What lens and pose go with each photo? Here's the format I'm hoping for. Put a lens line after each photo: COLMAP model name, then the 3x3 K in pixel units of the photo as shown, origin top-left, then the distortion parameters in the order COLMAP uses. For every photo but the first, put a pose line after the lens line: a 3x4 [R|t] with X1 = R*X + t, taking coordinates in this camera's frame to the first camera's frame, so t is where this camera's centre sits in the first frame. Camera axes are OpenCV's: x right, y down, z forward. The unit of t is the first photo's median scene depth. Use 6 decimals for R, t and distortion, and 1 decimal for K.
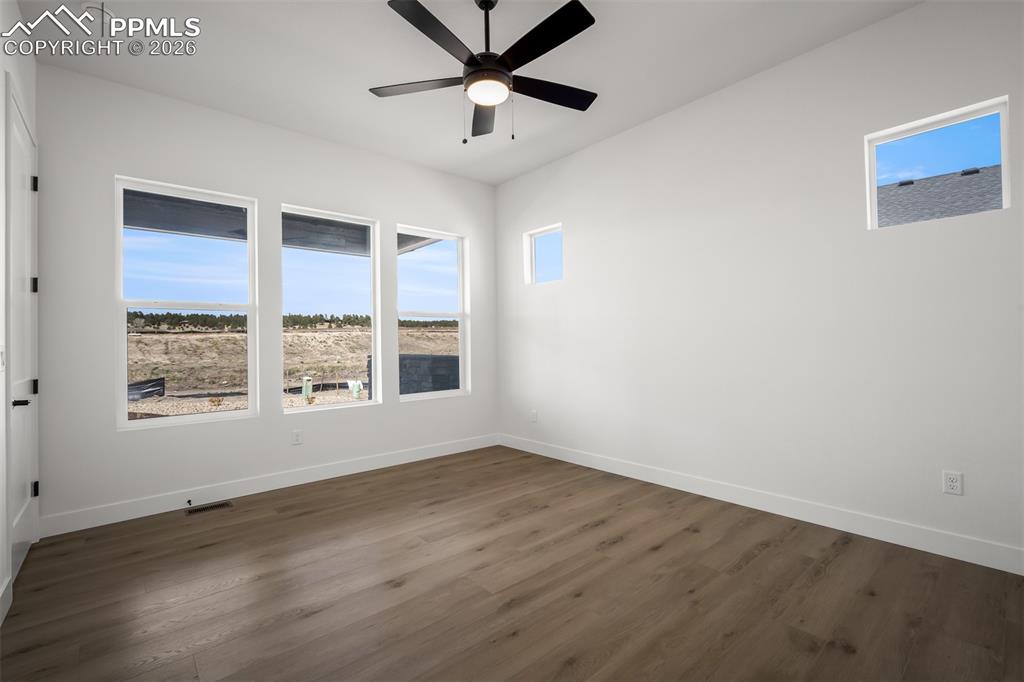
lens RADIAL K [[463.6, 0, 508.1], [0, 463.6, 339.5], [0, 0, 1]] dist [-0.008694, 0.001837]
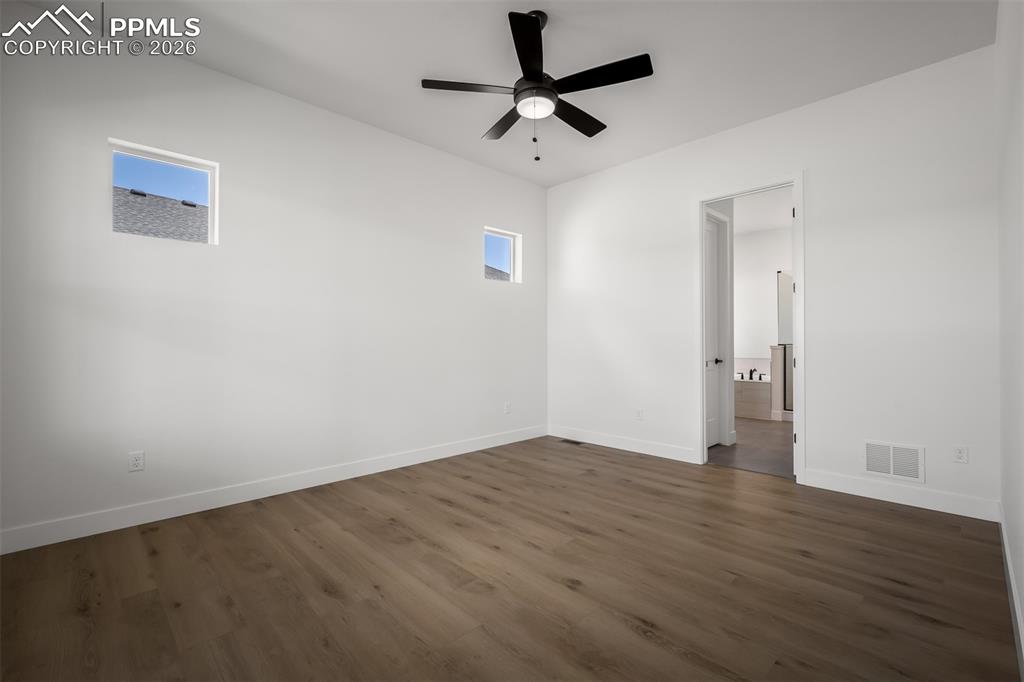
lens RADIAL K [[463.6, 0, 511.6], [0, 463.6, 338.9], [0, 0, 1]] dist [-0.008694, 0.001837]
pose [[-0.088863, 0.021179, 0.995819, -0.906910], [-0.005214, 0.999750, -0.021728, 0.033584], [-0.996030, -0.007123, -0.088731, 0.924464]]
